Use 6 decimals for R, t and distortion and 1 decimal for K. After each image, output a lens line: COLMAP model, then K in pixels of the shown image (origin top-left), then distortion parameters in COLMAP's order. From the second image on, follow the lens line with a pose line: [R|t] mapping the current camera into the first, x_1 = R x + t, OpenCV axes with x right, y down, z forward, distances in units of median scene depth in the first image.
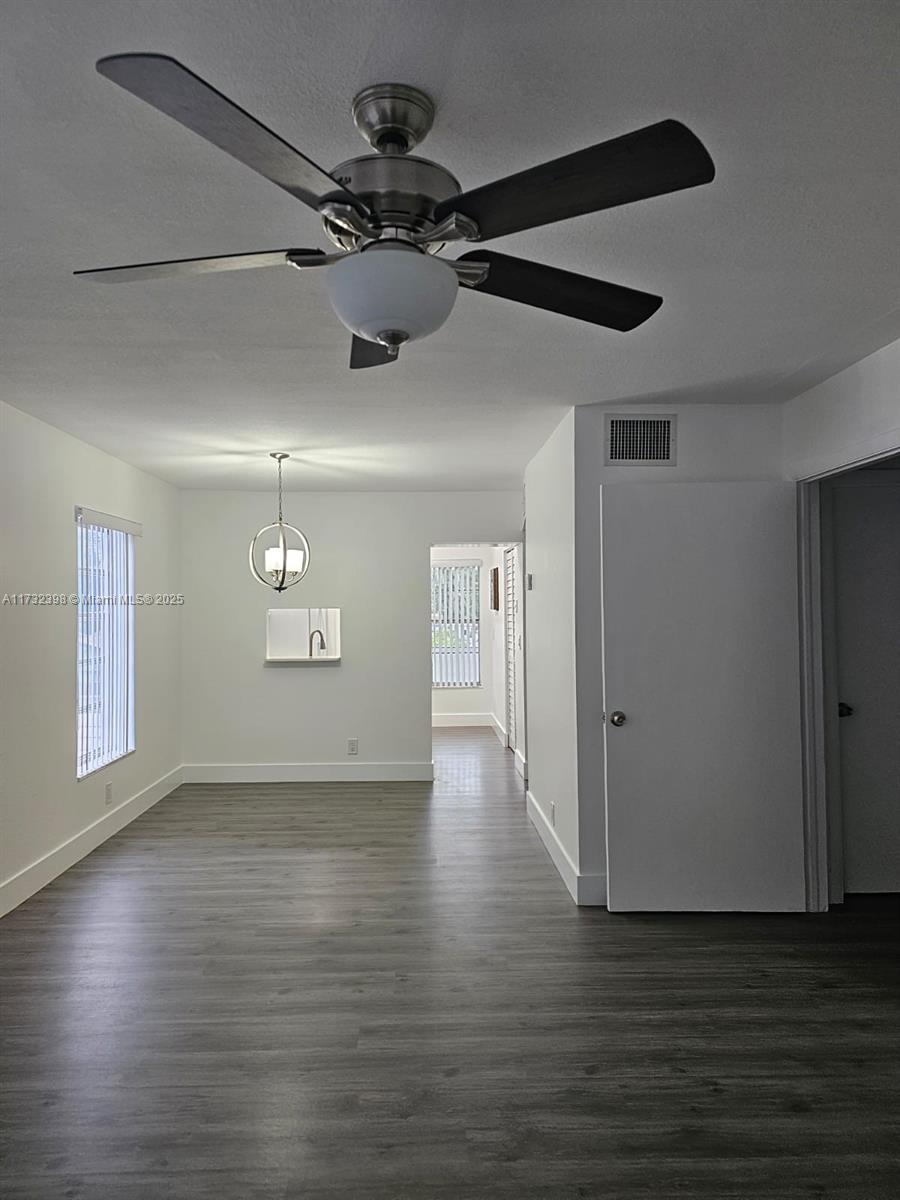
lens RADIAL K [[804.7, 0, 444.3], [0, 804.7, 596.9], [0, 0, 1]] dist [0.036545, -0.026318]
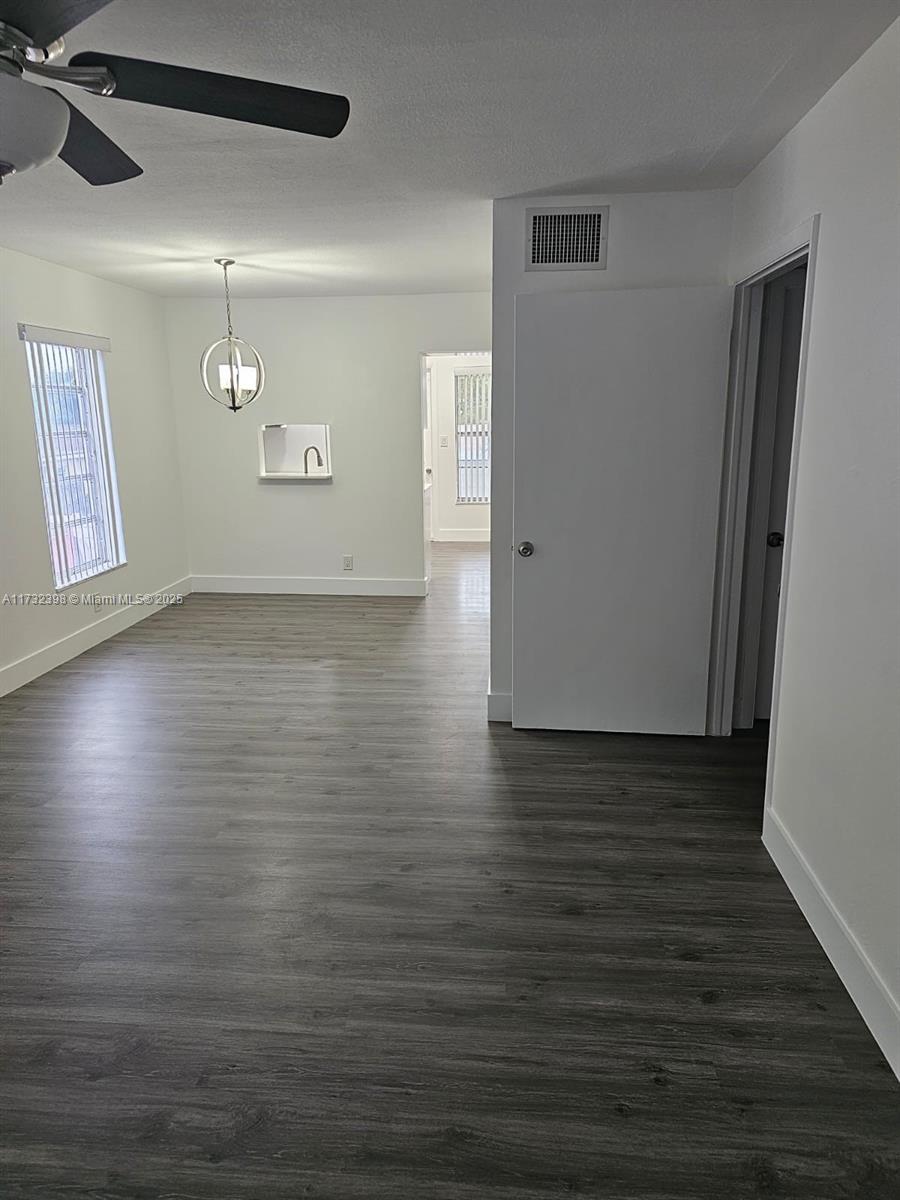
lens RADIAL K [[804.7, 0, 450.8], [0, 804.7, 604.0], [0, 0, 1]] dist [0.036545, -0.026318]
pose [[0.993108, 0.023479, -0.114825, 0.228895], [0.005437, 0.969444, 0.245254, -0.023234], [0.117075, -0.244188, 0.962635, 0.022496]]
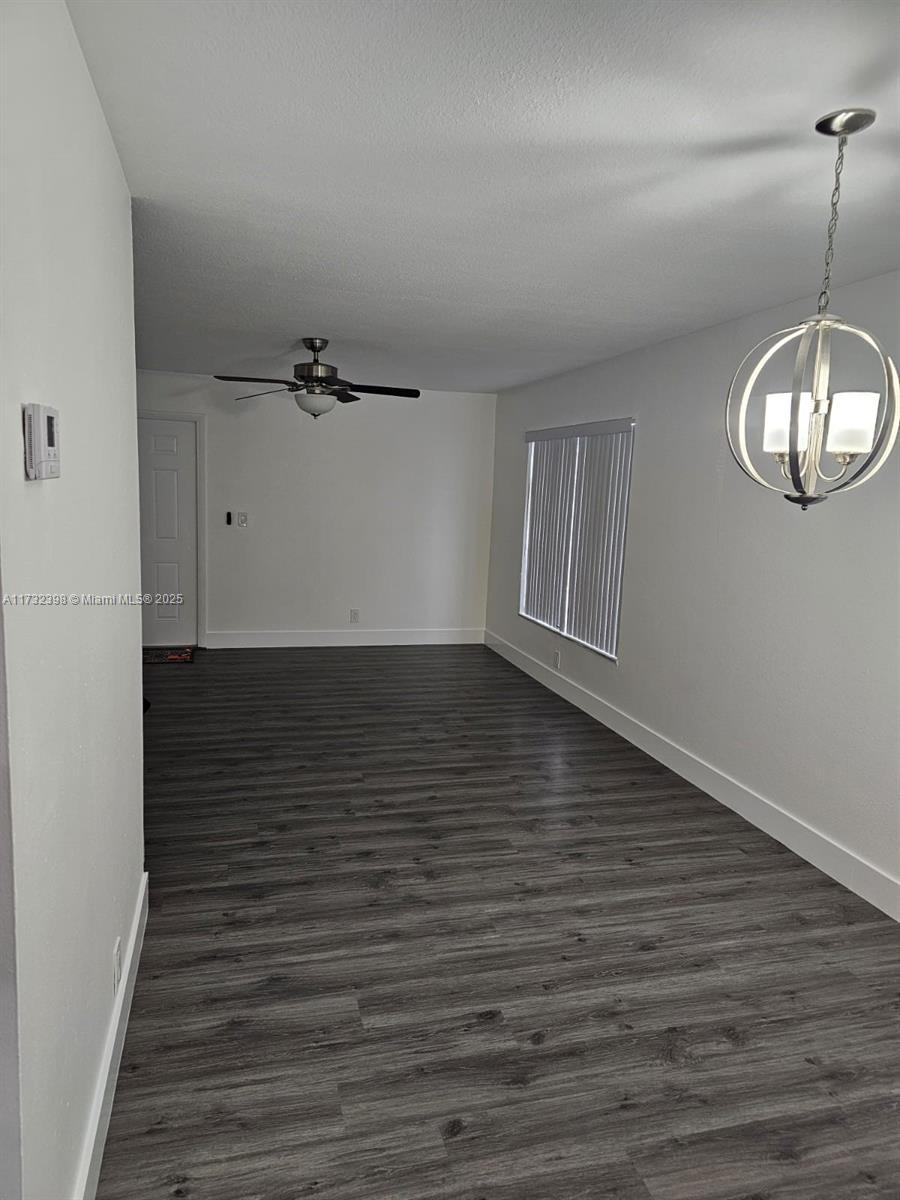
lens RADIAL K [[804.7, 0, 445.9], [0, 804.7, 605.1], [0, 0, 1]] dist [0.036545, -0.026318]
pose [[-0.973624, 0.005978, -0.228079, 0.064365], [-0.027487, 0.989303, 0.143265, -0.013646], [0.226495, 0.145755, -0.963045, 1.723087]]
